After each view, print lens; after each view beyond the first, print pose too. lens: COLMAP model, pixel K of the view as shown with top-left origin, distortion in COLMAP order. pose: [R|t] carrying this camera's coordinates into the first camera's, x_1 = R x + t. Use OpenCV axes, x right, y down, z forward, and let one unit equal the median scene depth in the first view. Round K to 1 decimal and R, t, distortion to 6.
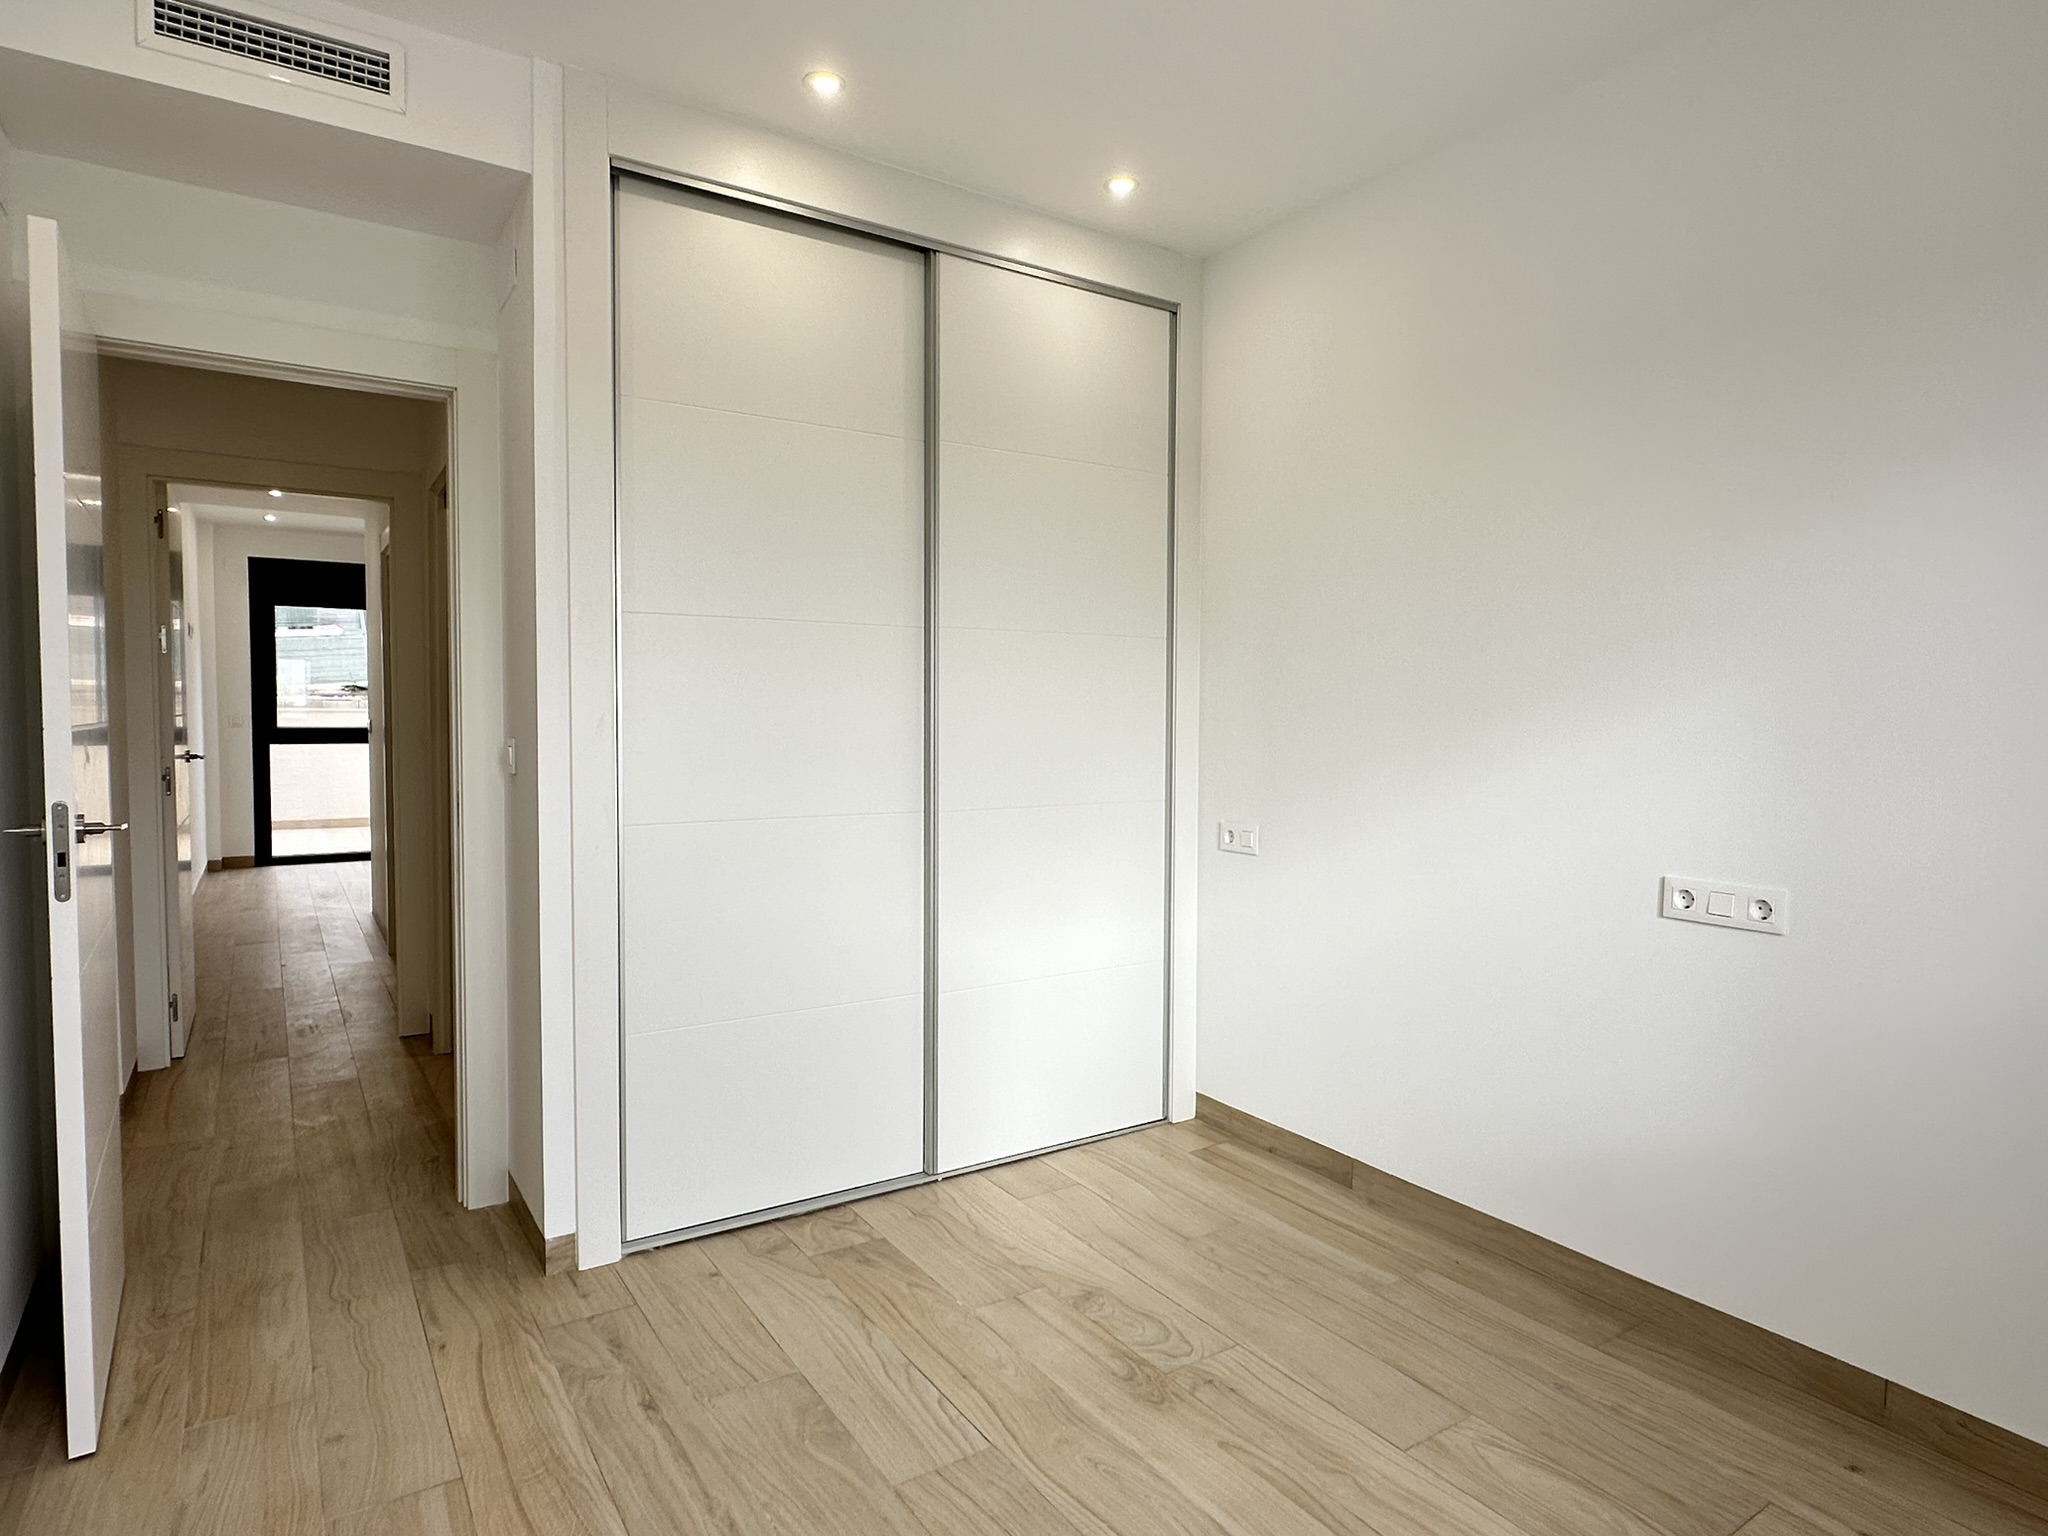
lens RADIAL K [[1122.0, 0, 1017.9], [0, 1122.0, 765.5], [0, 0, 1]] dist [-0.003070, -0.000829]
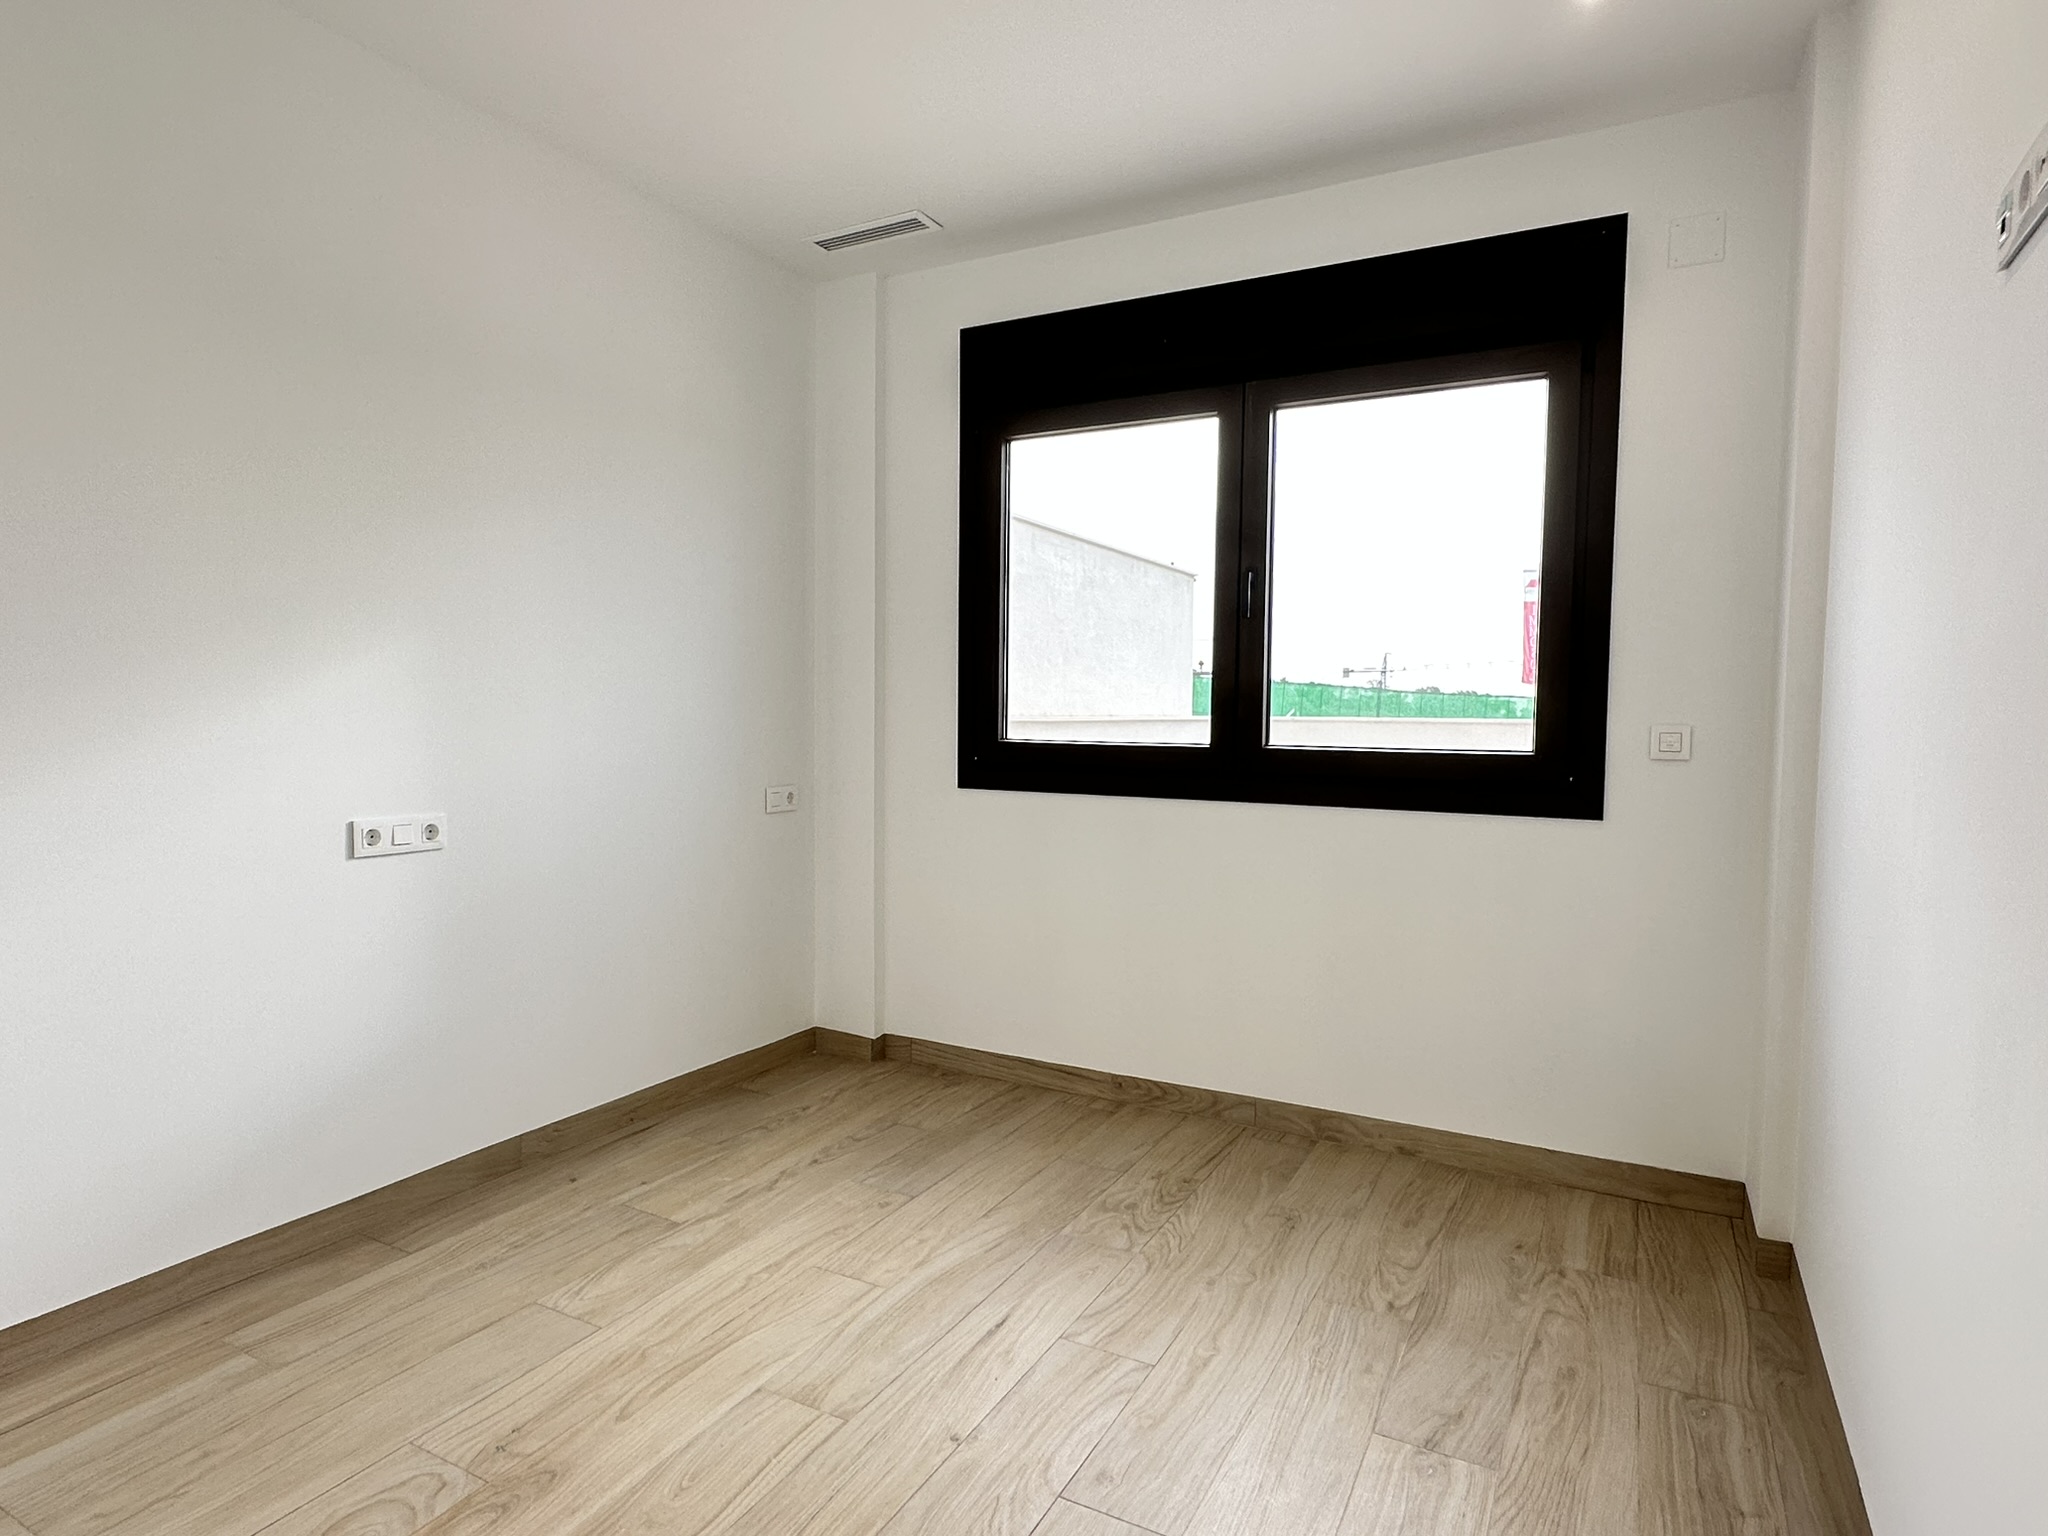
lens RADIAL K [[1122.0, 0, 1017.9], [0, 1122.0, 765.5], [0, 0, 1]] dist [-0.003070, -0.000829]
pose [[-0.469445, -0.062947, 0.880715, -0.730036], [0.015795, 0.996697, 0.079655, -0.033521], [-0.882820, 0.051305, -0.466900, 1.012540]]
